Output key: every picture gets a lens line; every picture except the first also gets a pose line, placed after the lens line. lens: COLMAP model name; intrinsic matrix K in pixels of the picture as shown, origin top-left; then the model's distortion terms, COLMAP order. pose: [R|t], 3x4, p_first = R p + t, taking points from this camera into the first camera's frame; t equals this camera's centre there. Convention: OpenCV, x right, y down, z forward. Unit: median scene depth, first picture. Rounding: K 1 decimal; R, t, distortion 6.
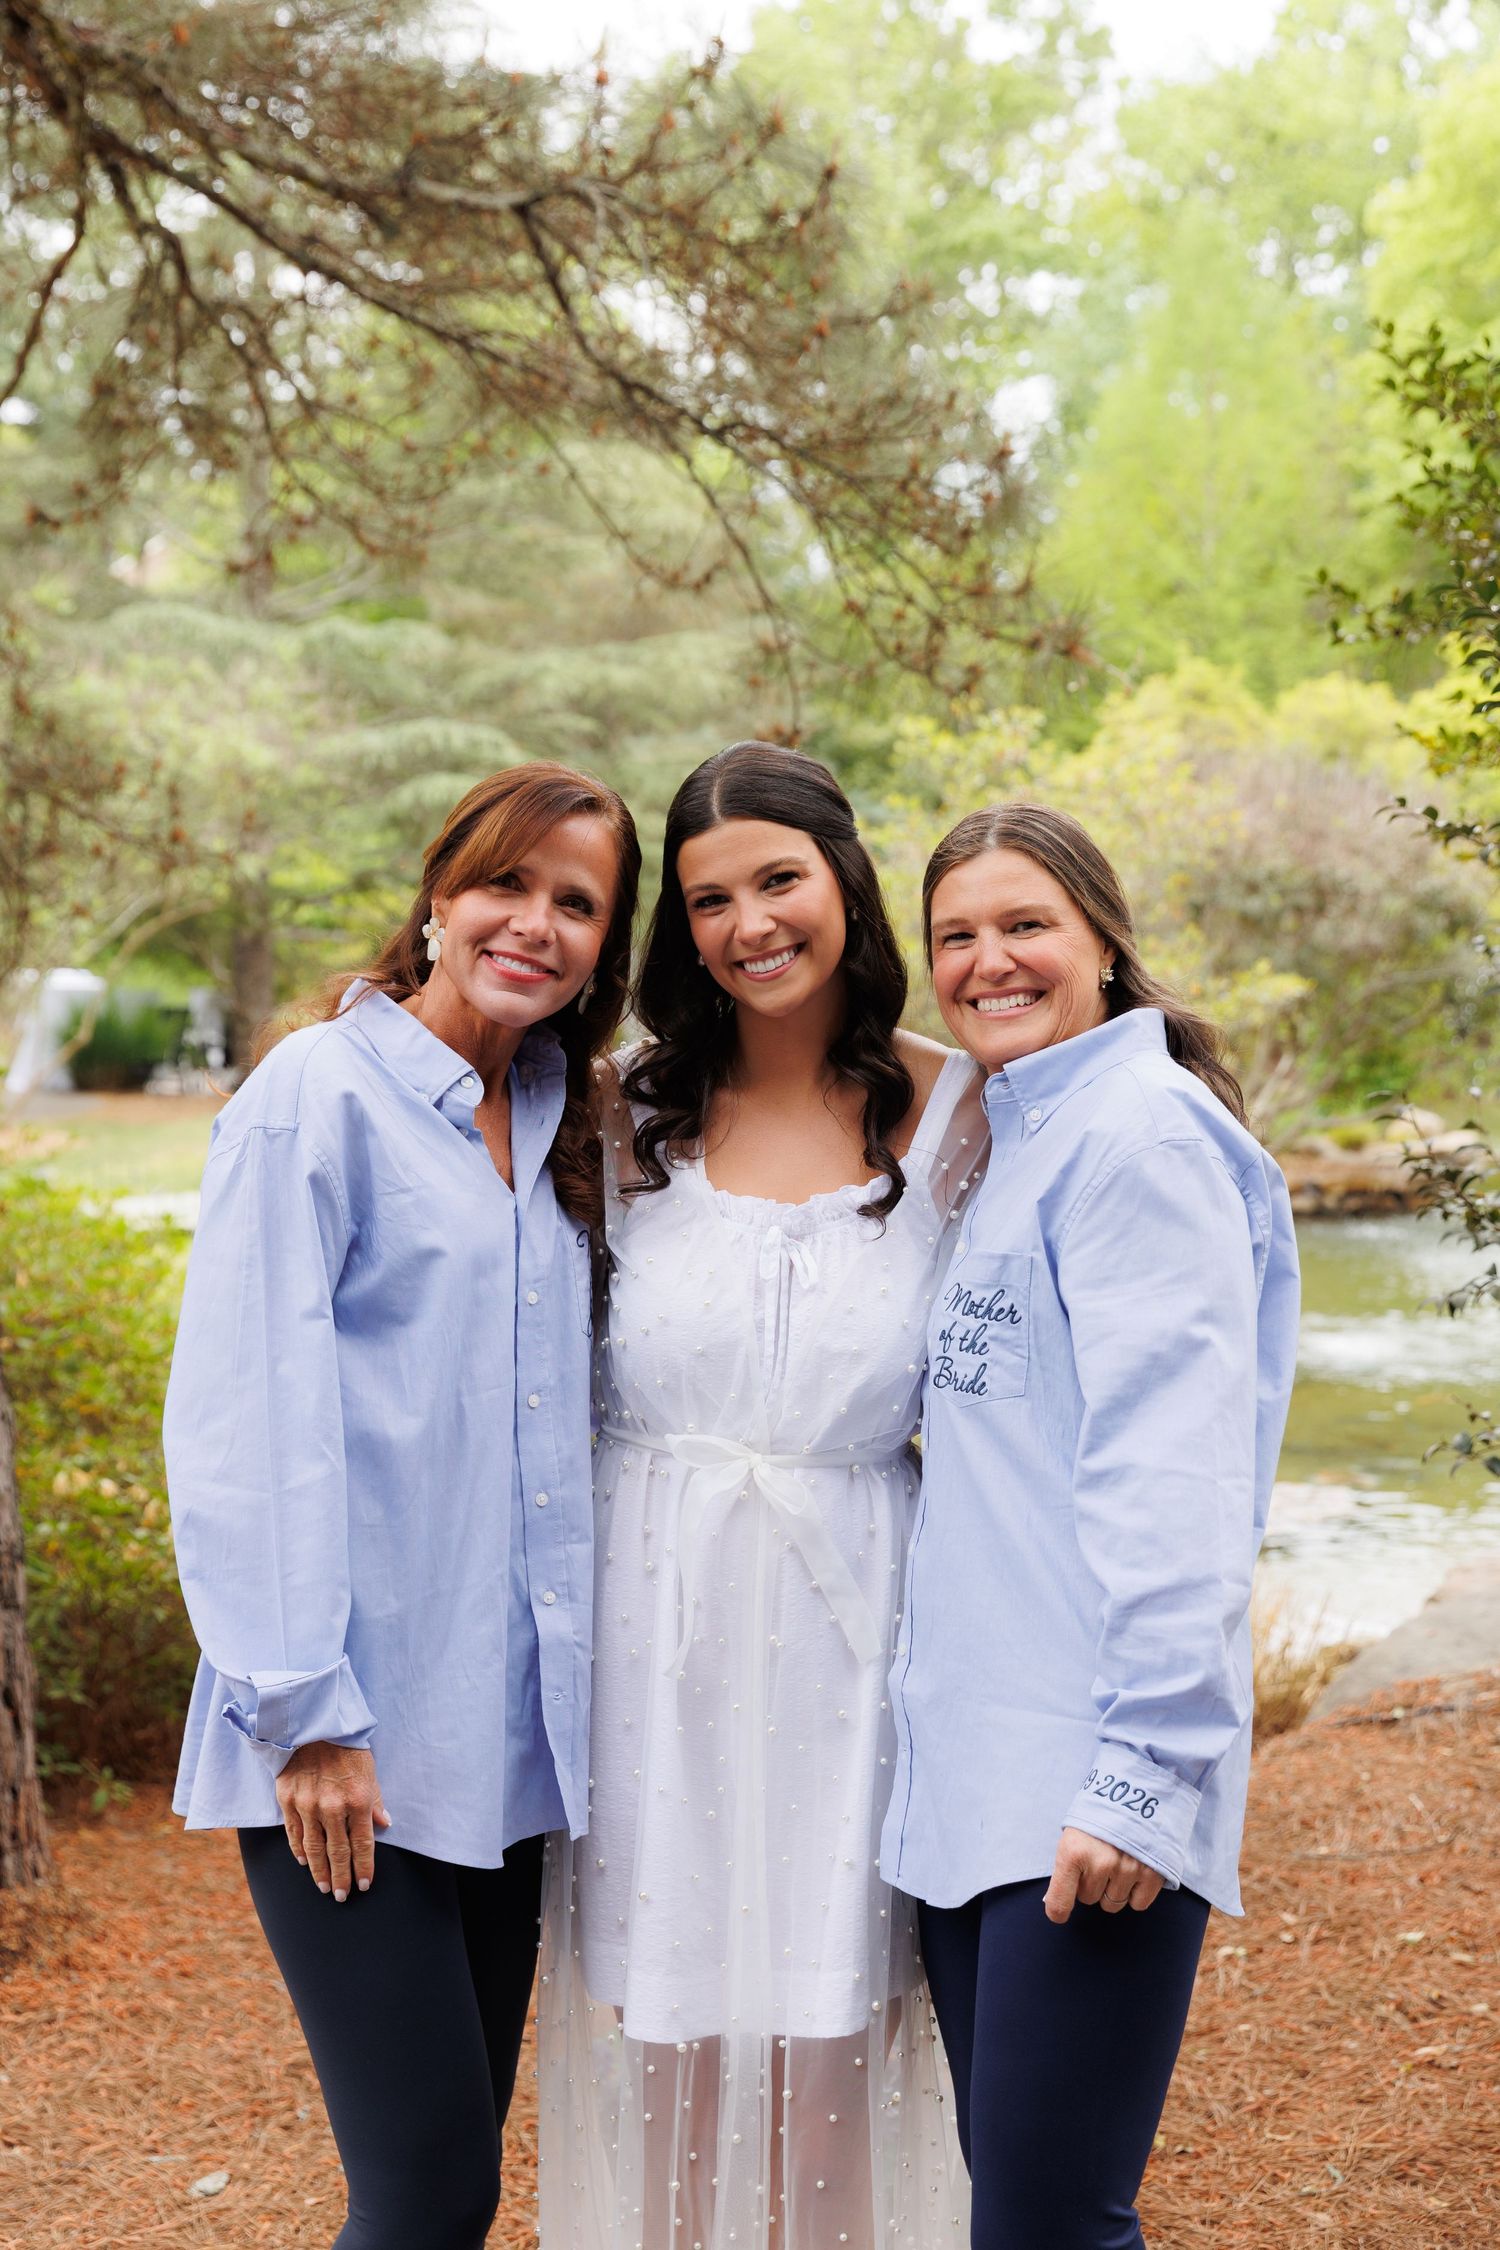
lens RADIAL K [[3296.9, 0, 750.0], [0, 3296.9, 1125.0], [0, 0, 1]] dist [-0.040435, 0.087057]
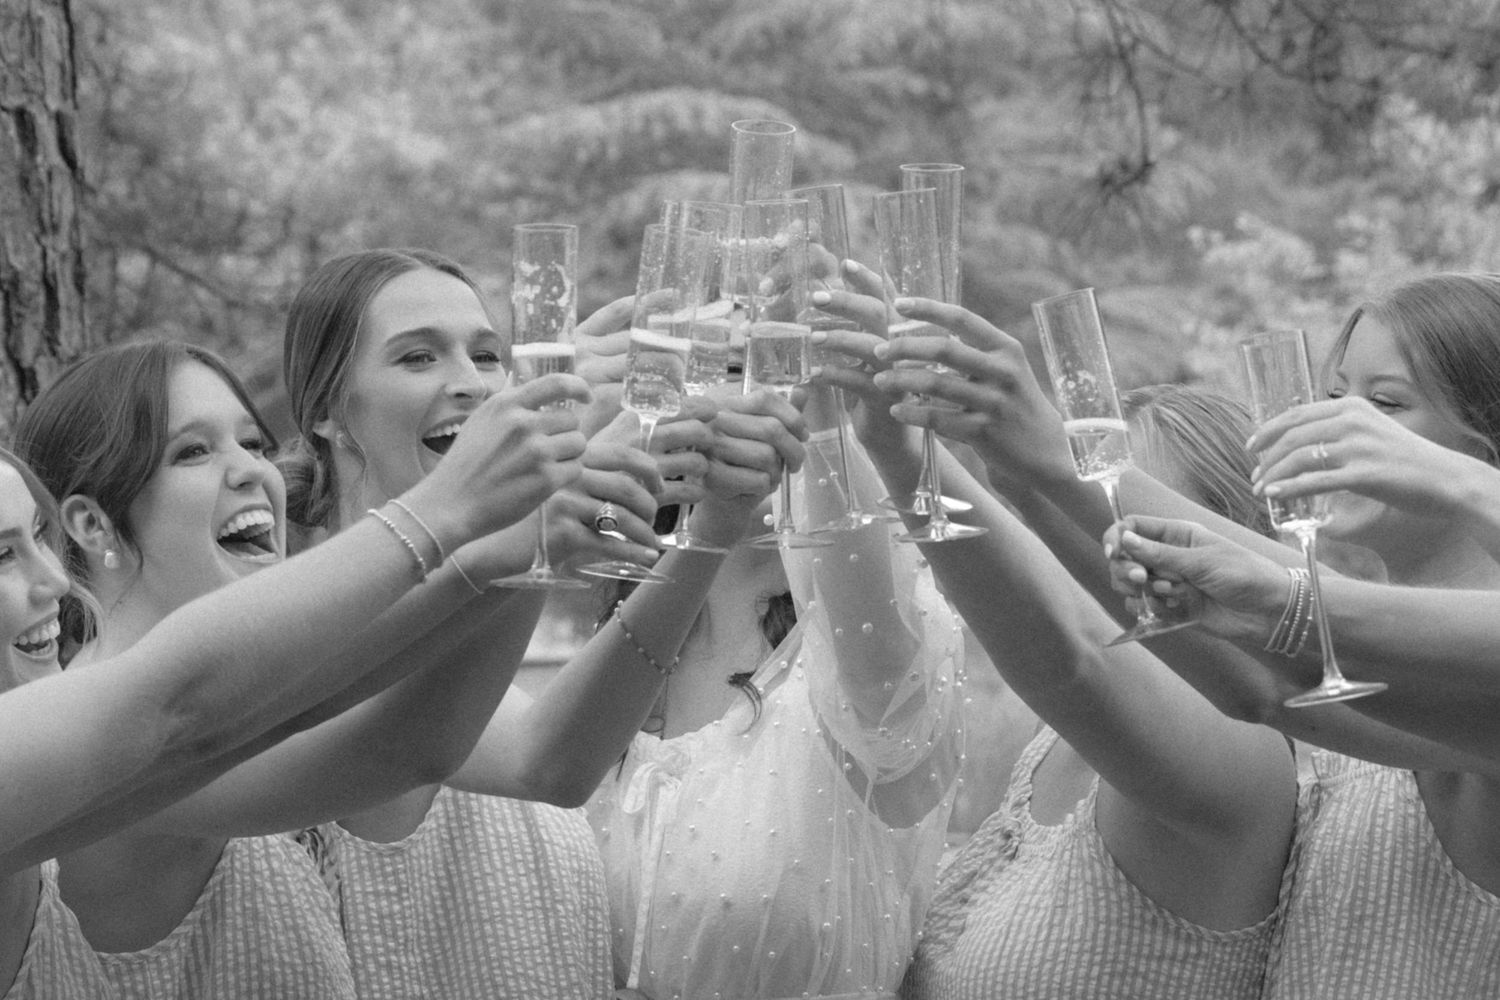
lens RADIAL K [[2197.9, 0, 731.7], [0, 2197.9, 500.0], [0, 0, 1]] dist [-0.040435, 0.087057]
pose [[0.999607, -0.005831, -0.027426, -0.107451], [0.003710, 0.997043, -0.076760, -0.008969], [0.027792, 0.076628, 0.996672, 0.823288]]
